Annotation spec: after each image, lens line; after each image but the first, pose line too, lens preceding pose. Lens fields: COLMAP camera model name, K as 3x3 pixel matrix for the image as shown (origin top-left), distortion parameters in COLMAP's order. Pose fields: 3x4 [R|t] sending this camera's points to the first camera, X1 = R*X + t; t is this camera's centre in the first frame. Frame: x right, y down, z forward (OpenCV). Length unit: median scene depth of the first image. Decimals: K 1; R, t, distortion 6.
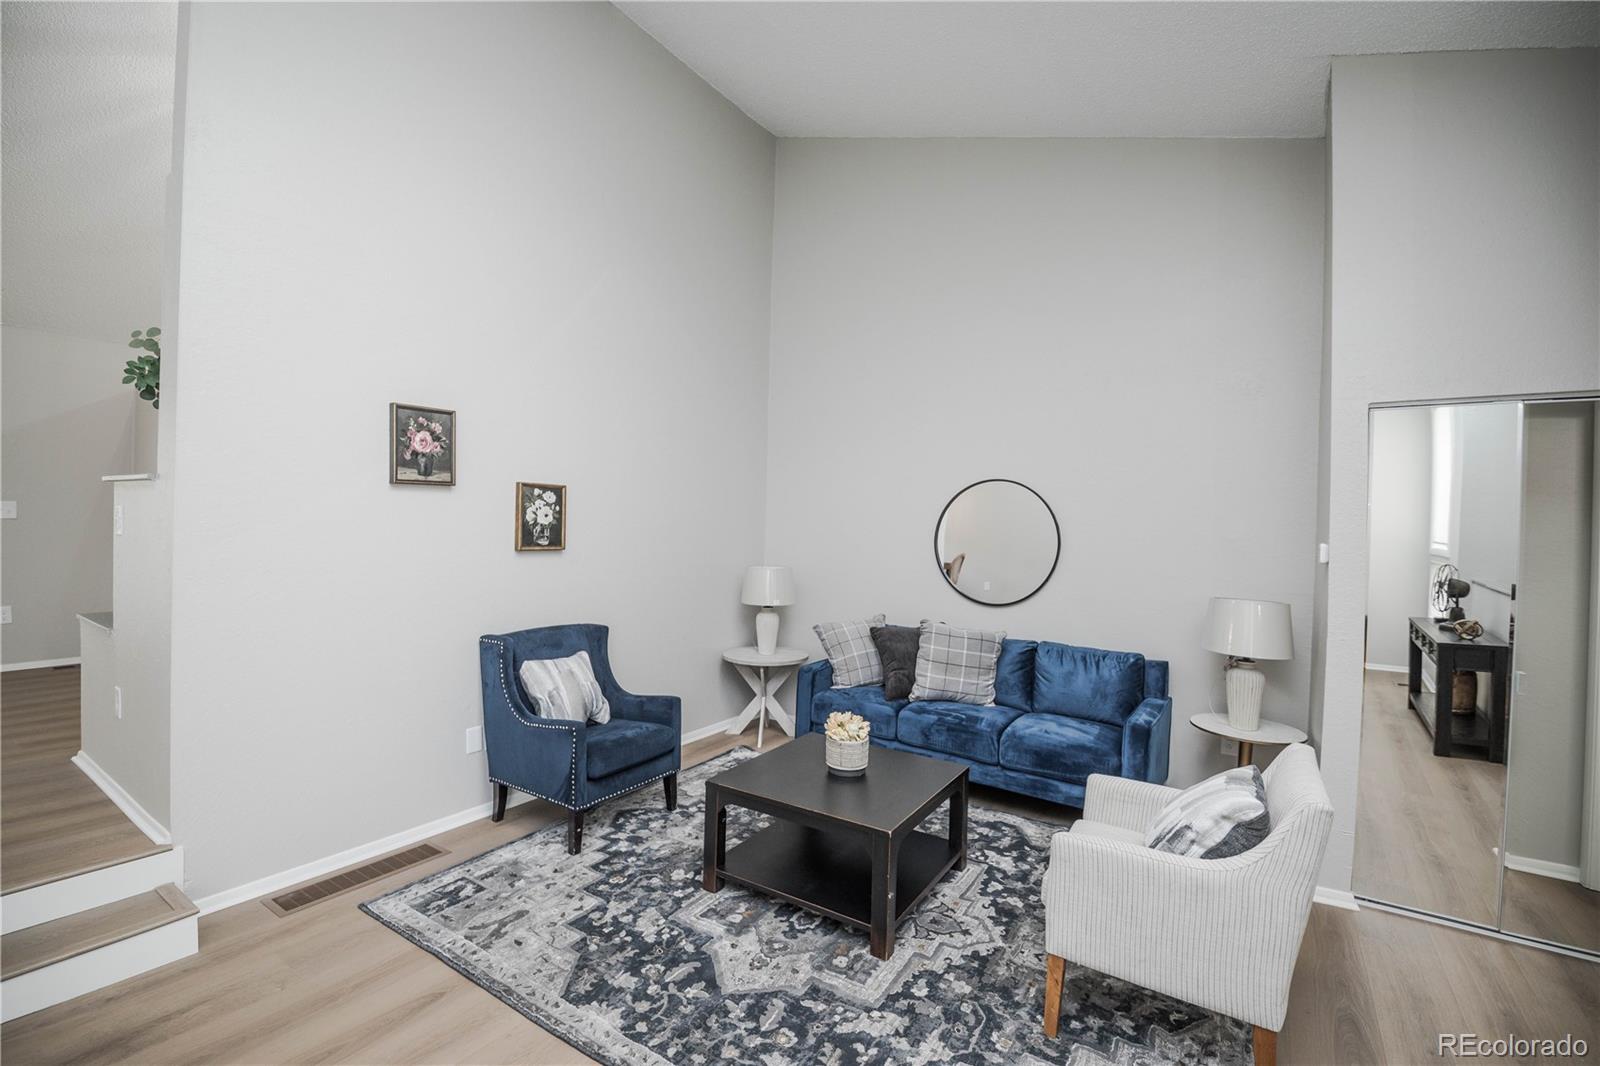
lens RADIAL K [[688.7, 0, 796.7], [0, 688.7, 534.0], [0, 0, 1]] dist [-0.005887, -0.007987]
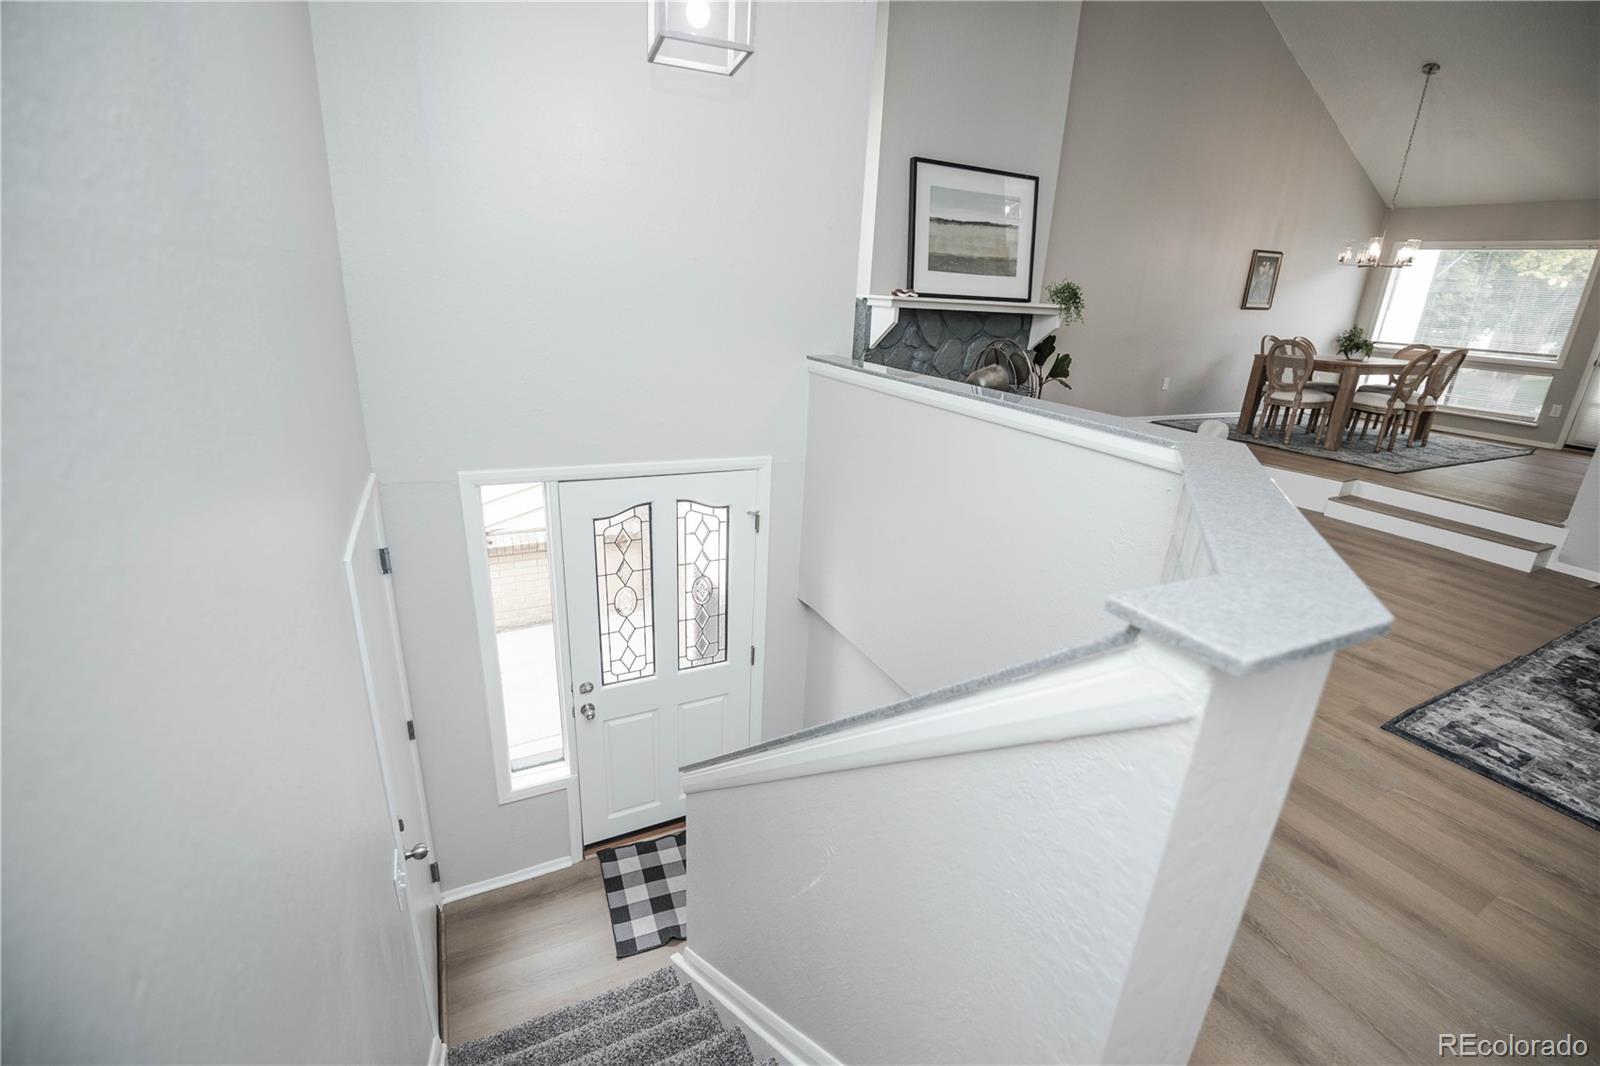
lens RADIAL K [[688.7, 0, 802.9], [0, 688.7, 537.9], [0, 0, 1]] dist [-0.005887, -0.007987]
pose [[-0.481942, 0.243648, -0.841646, 1.202110], [-0.075250, 0.945502, 0.316803, 0.064609], [0.872966, 0.216015, -0.437343, 0.034946]]
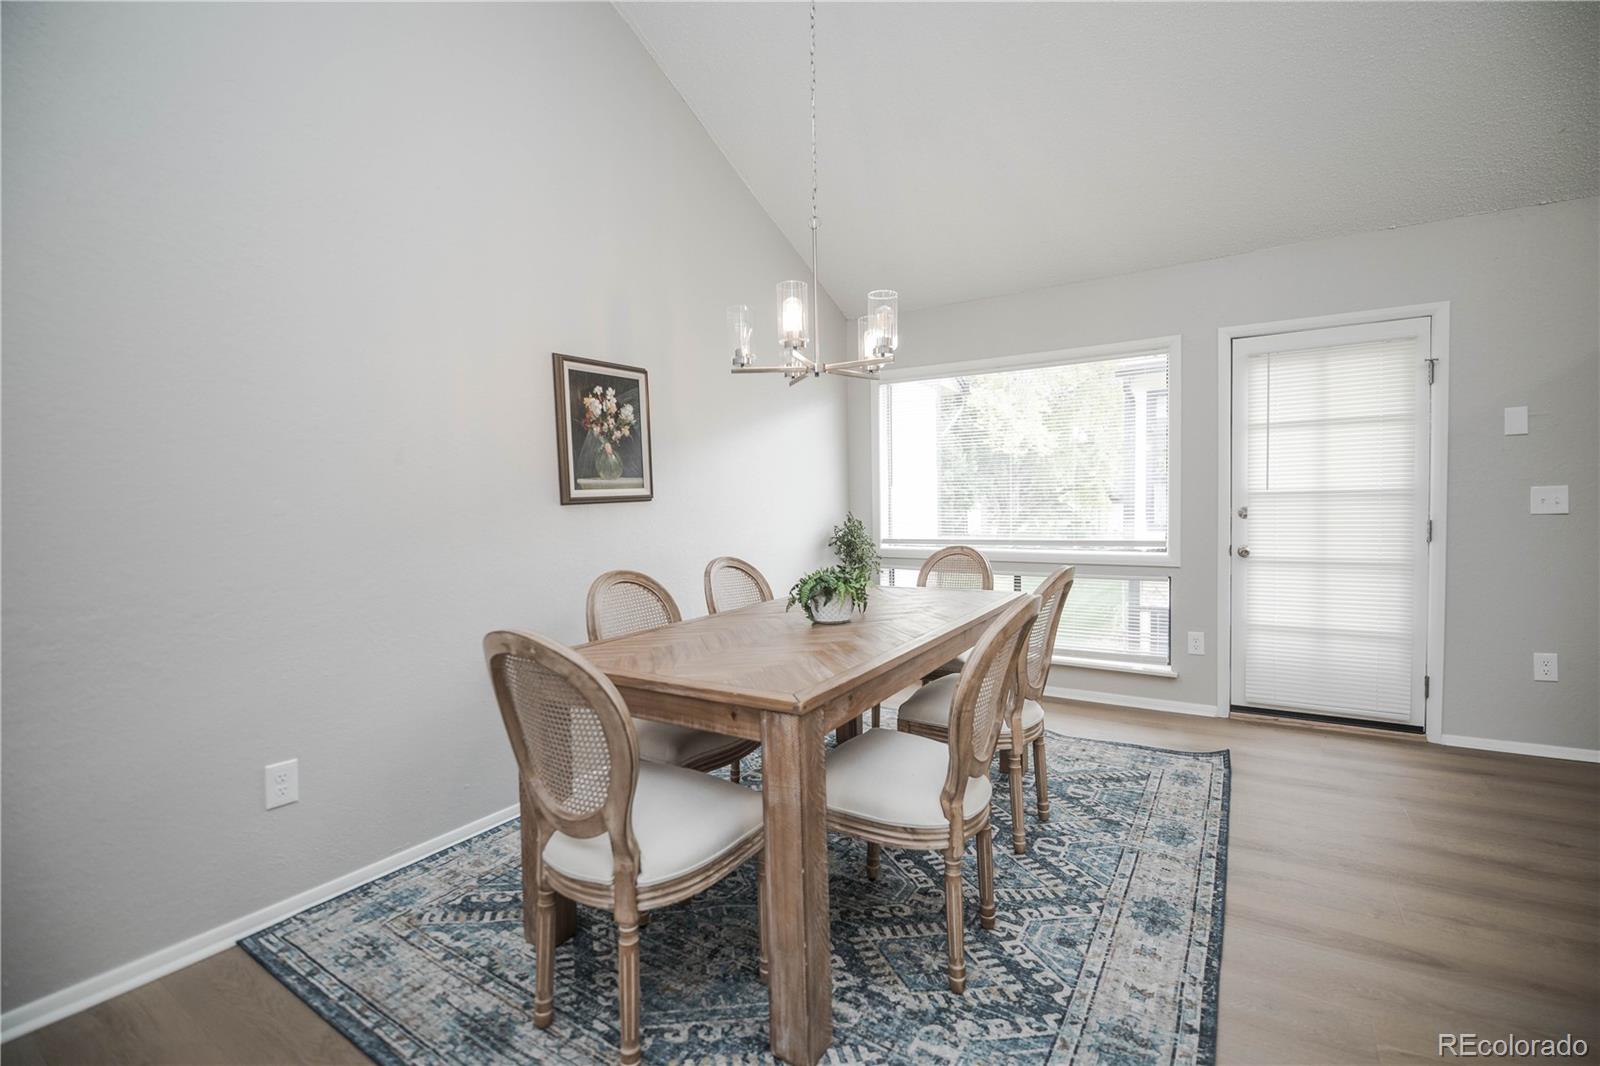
lens RADIAL K [[688.7, 0, 805.3], [0, 688.7, 531.6], [0, 0, 1]] dist [-0.005887, -0.007987]
pose [[0.026845, 0.014529, -0.999534, -0.876715], [0.000707, 0.999894, 0.014553, -0.026597], [0.999639, -0.001097, 0.026832, 0.450705]]
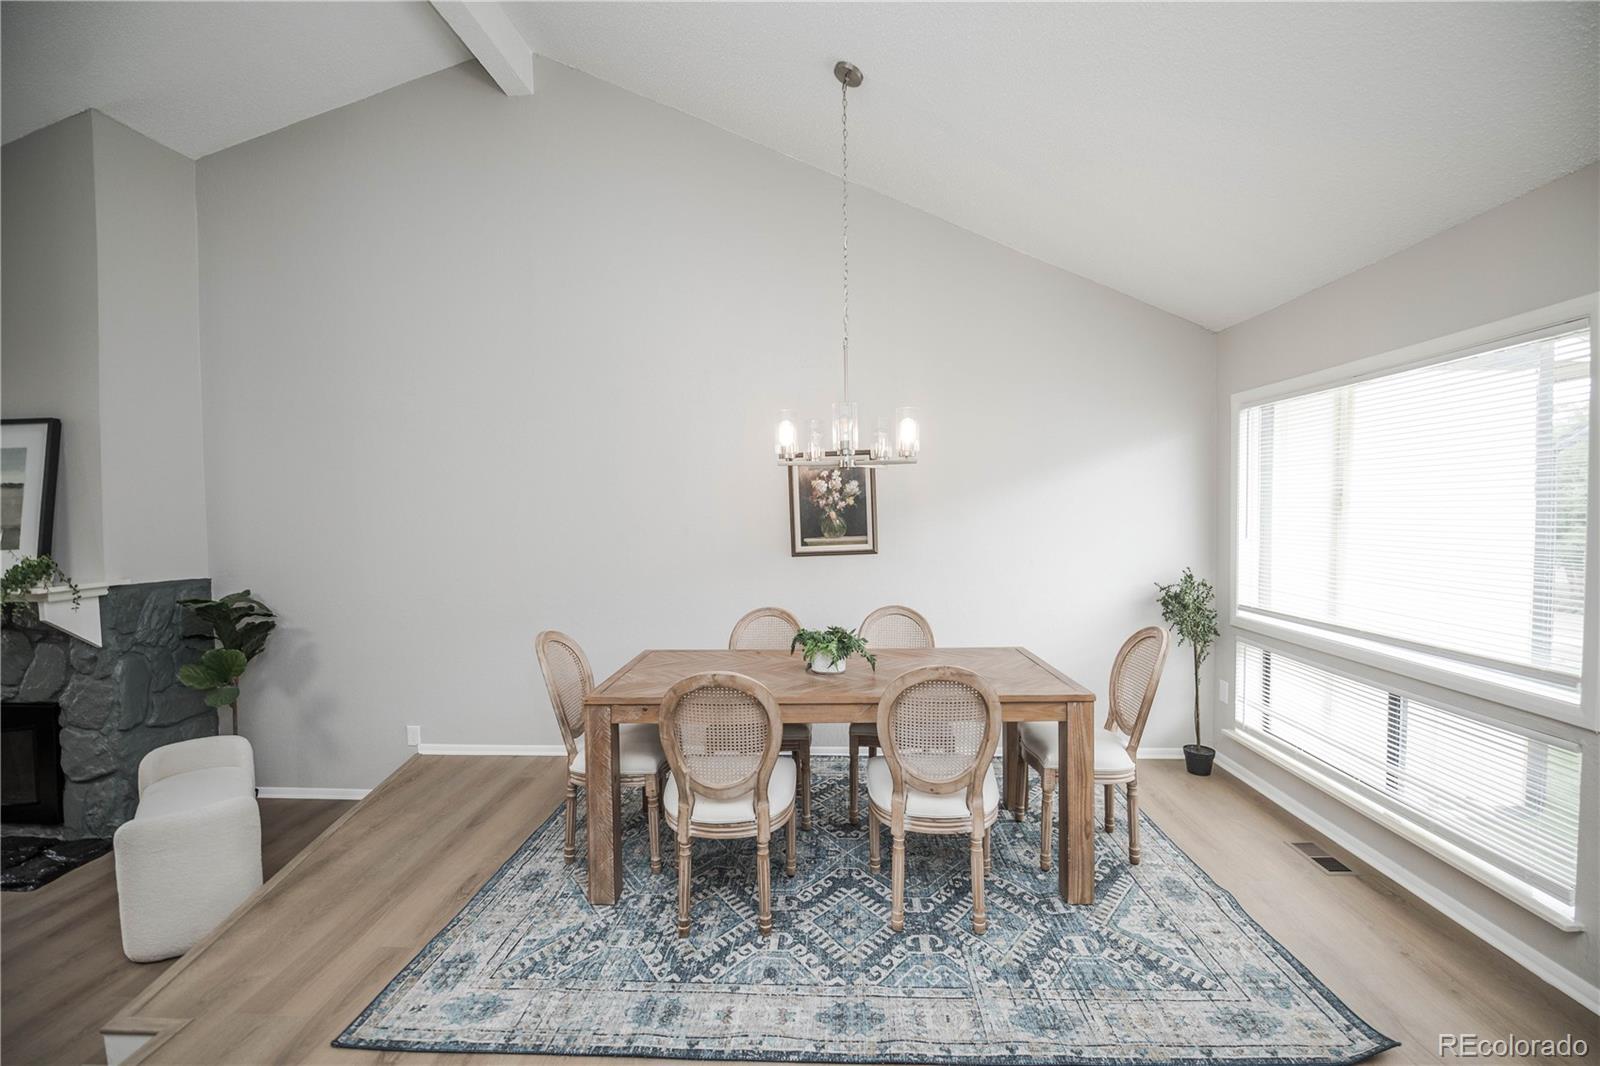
lens RADIAL K [[688.7, 0, 811.0], [0, 688.7, 538.8], [0, 0, 1]] dist [-0.005887, -0.007987]
pose [[-0.849295, 0.002597, -0.527911, -1.124093], [-0.021459, 0.998992, 0.039438, -0.135716], [0.527482, 0.044823, -0.848383, 1.293407]]
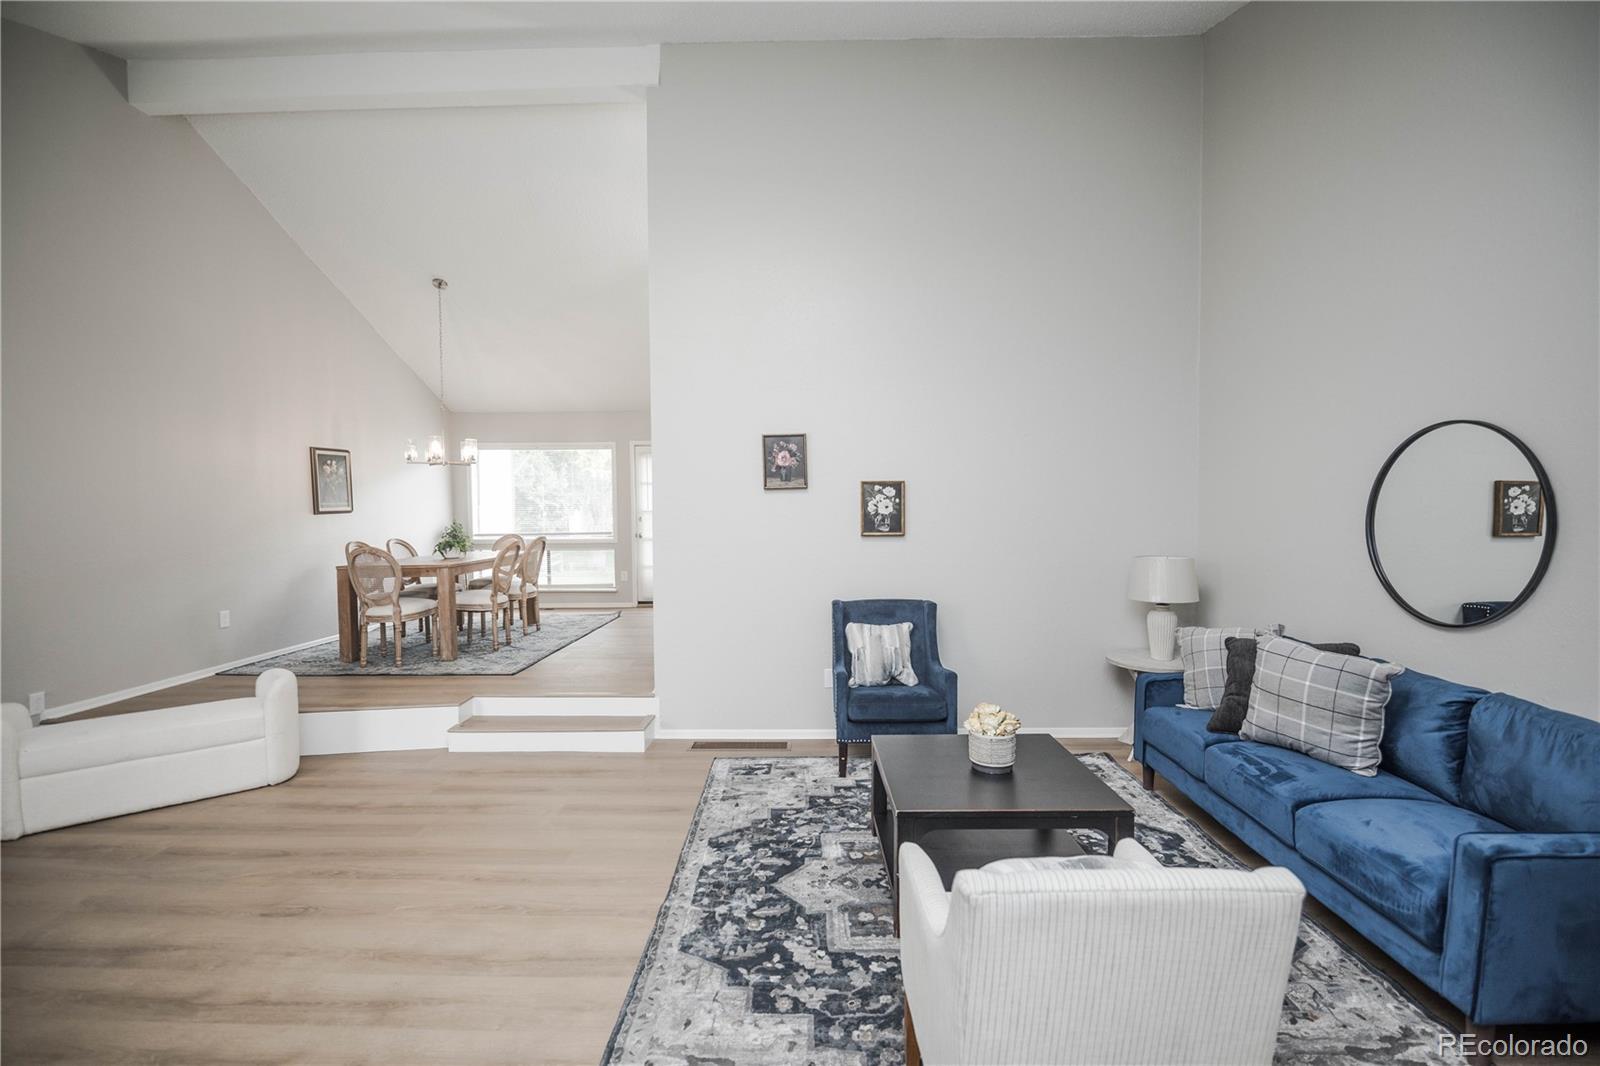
lens RADIAL K [[688.7, 0, 803.8], [0, 688.7, 539.1], [0, 0, 1]] dist [-0.005887, -0.007987]
pose [[0.545704, 0.002532, -0.837974, 0.678975], [0.010462, 0.999897, 0.009835, 0.018917], [0.837913, -0.014134, 0.545622, 0.259330]]
